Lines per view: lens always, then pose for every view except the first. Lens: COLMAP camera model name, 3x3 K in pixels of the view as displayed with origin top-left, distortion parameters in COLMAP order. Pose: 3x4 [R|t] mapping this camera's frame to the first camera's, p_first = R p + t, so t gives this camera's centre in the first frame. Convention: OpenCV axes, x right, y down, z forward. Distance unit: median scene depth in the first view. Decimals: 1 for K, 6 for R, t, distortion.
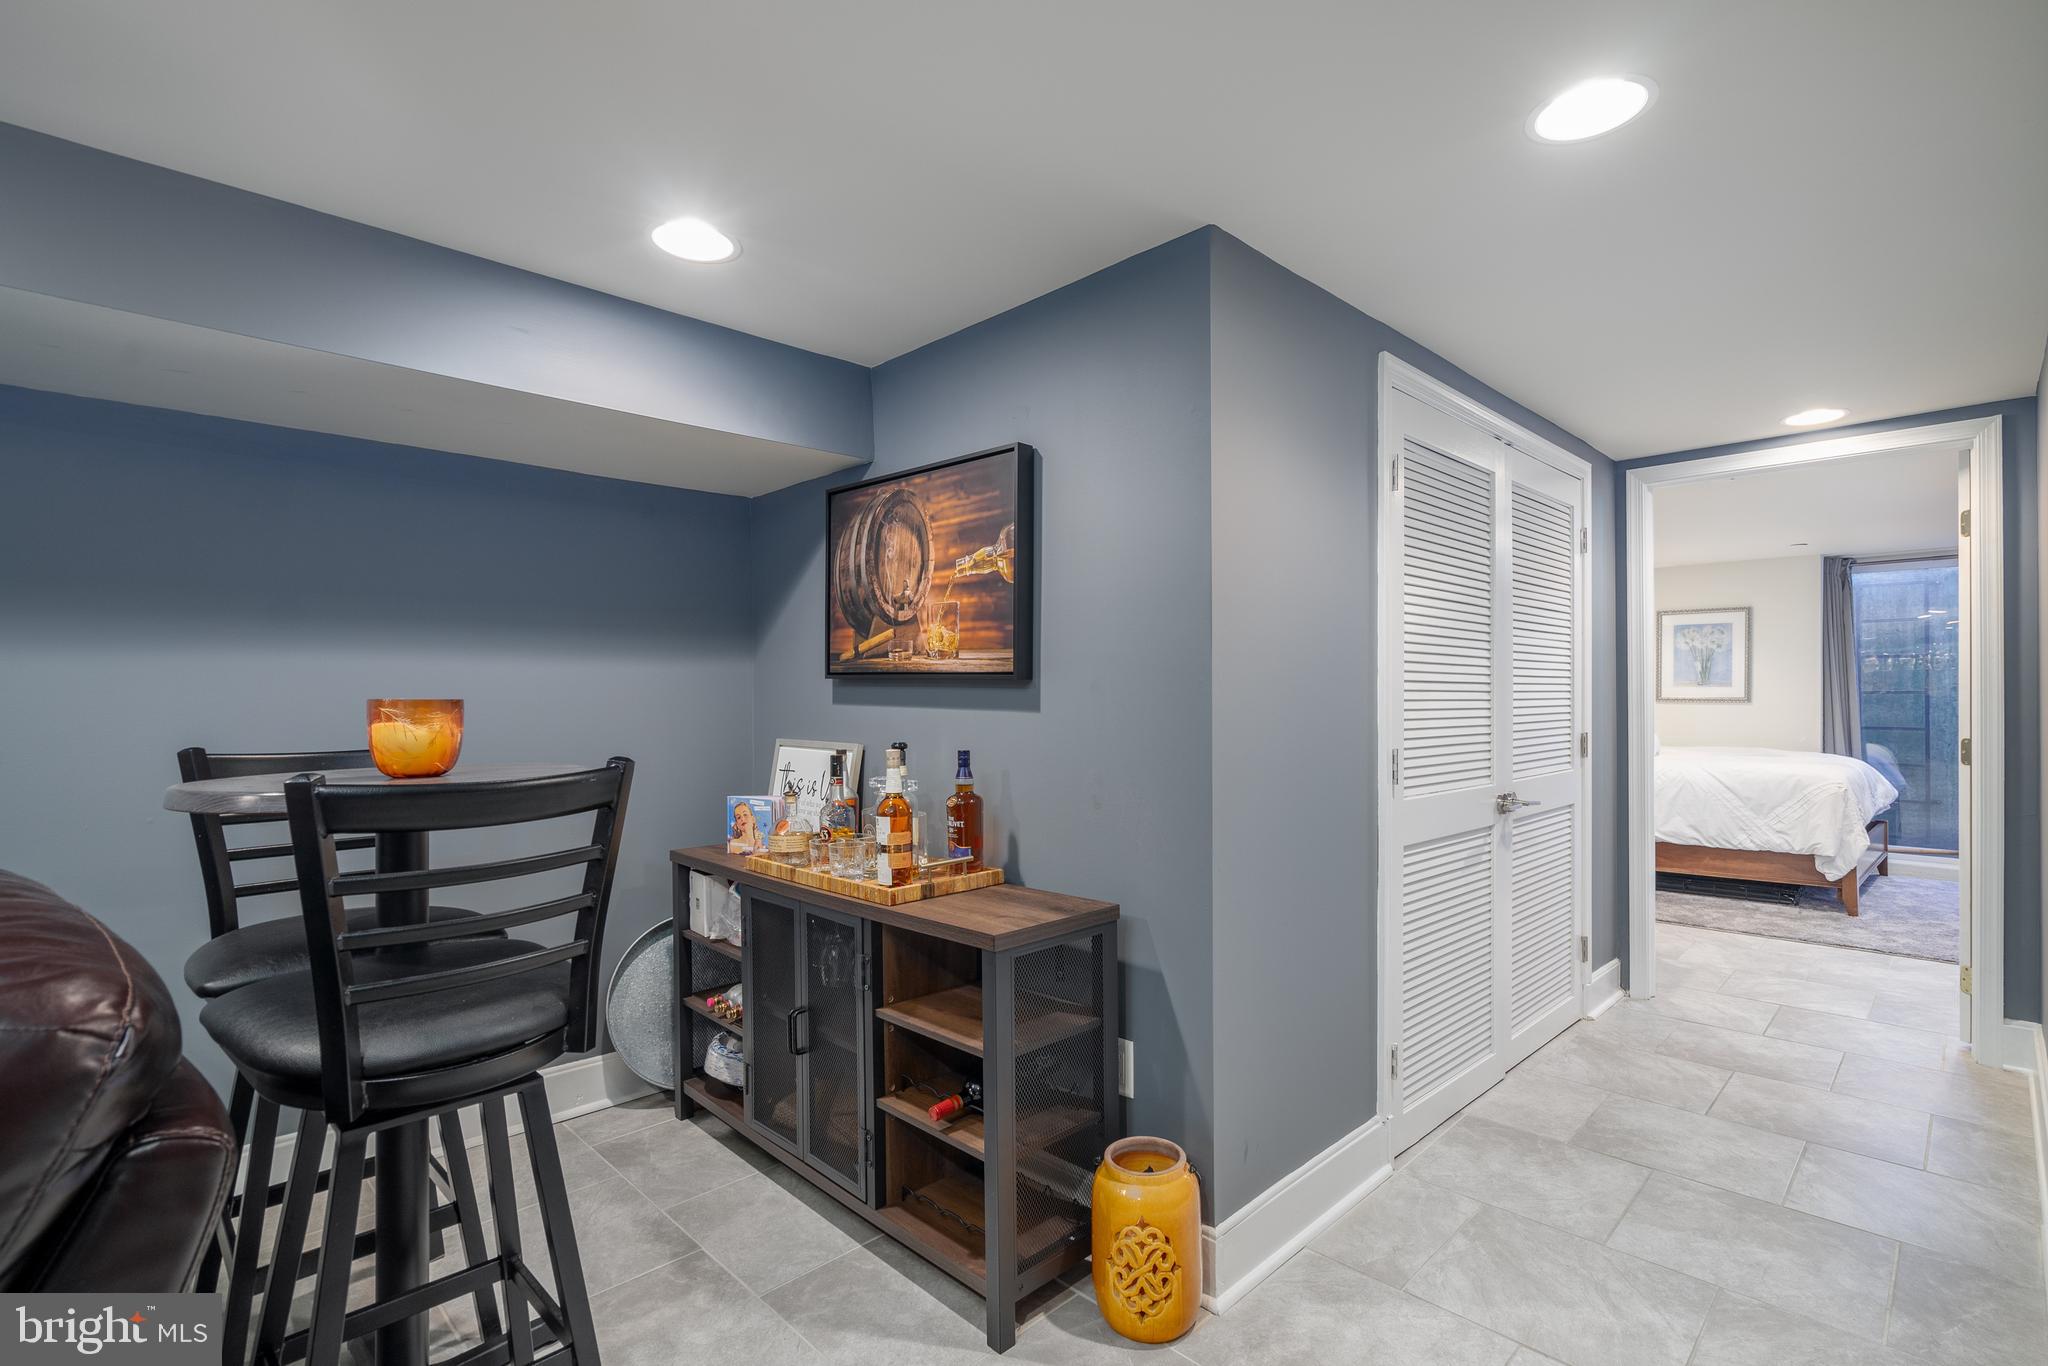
lens RADIAL K [[935.3, 0, 1045.1], [0, 935.3, 693.7], [0, 0, 1]] dist [-0.003415, 0.000536]
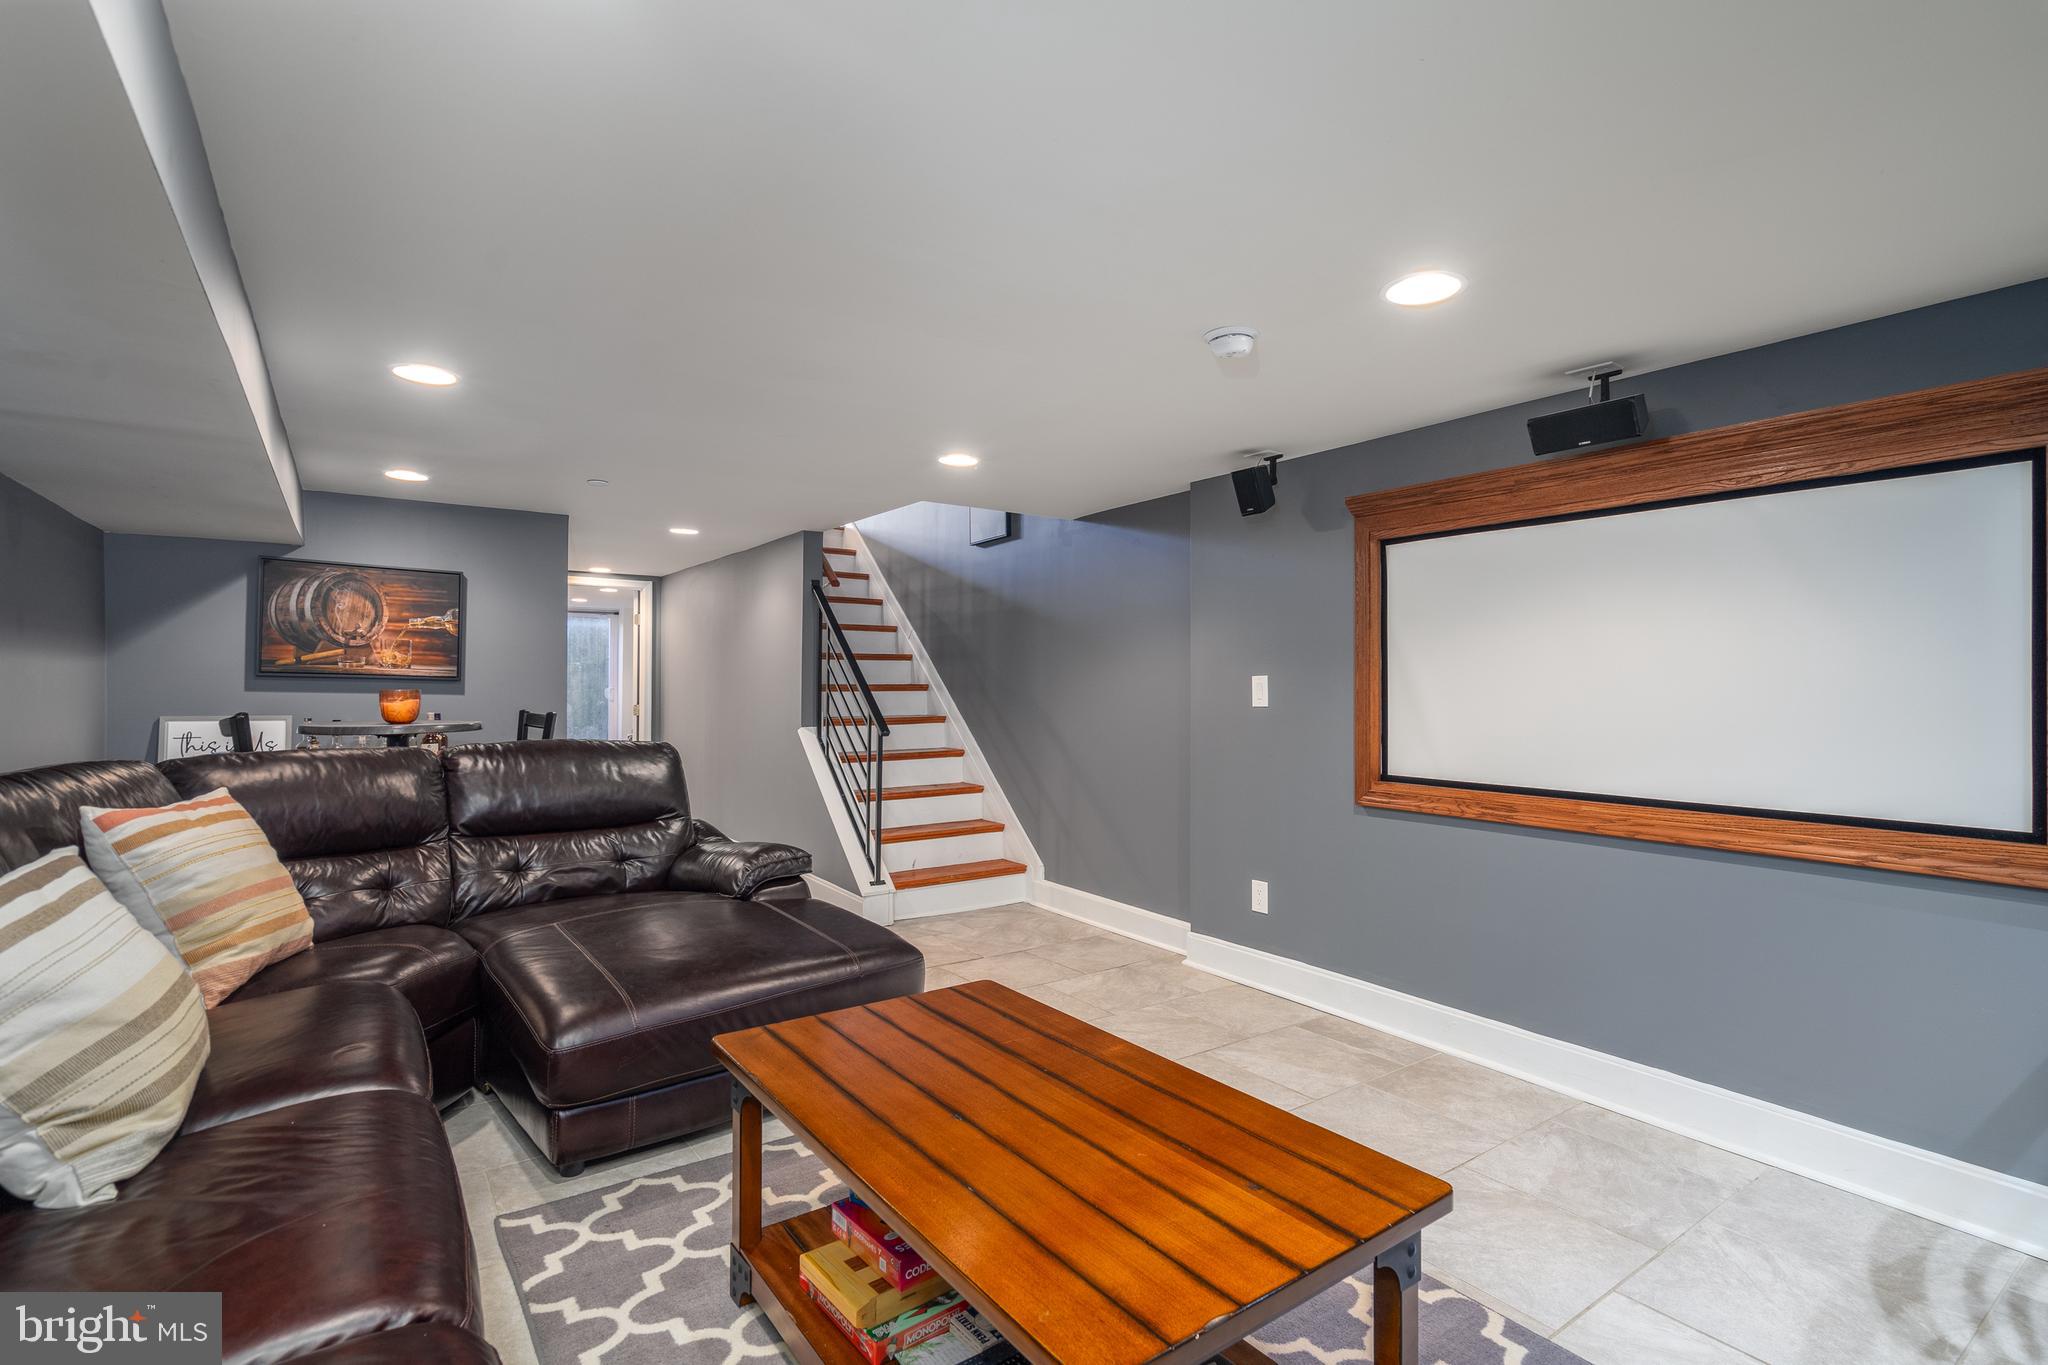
lens RADIAL K [[935.3, 0, 1017.8], [0, 935.3, 682.3], [0, 0, 1]] dist [-0.003415, 0.000536]
pose [[0.197761, 0.018965, 0.980067, -1.578359], [-0.005684, 0.999818, -0.018201, 0.017648], [-0.980234, -0.001971, 0.197833, -0.583665]]
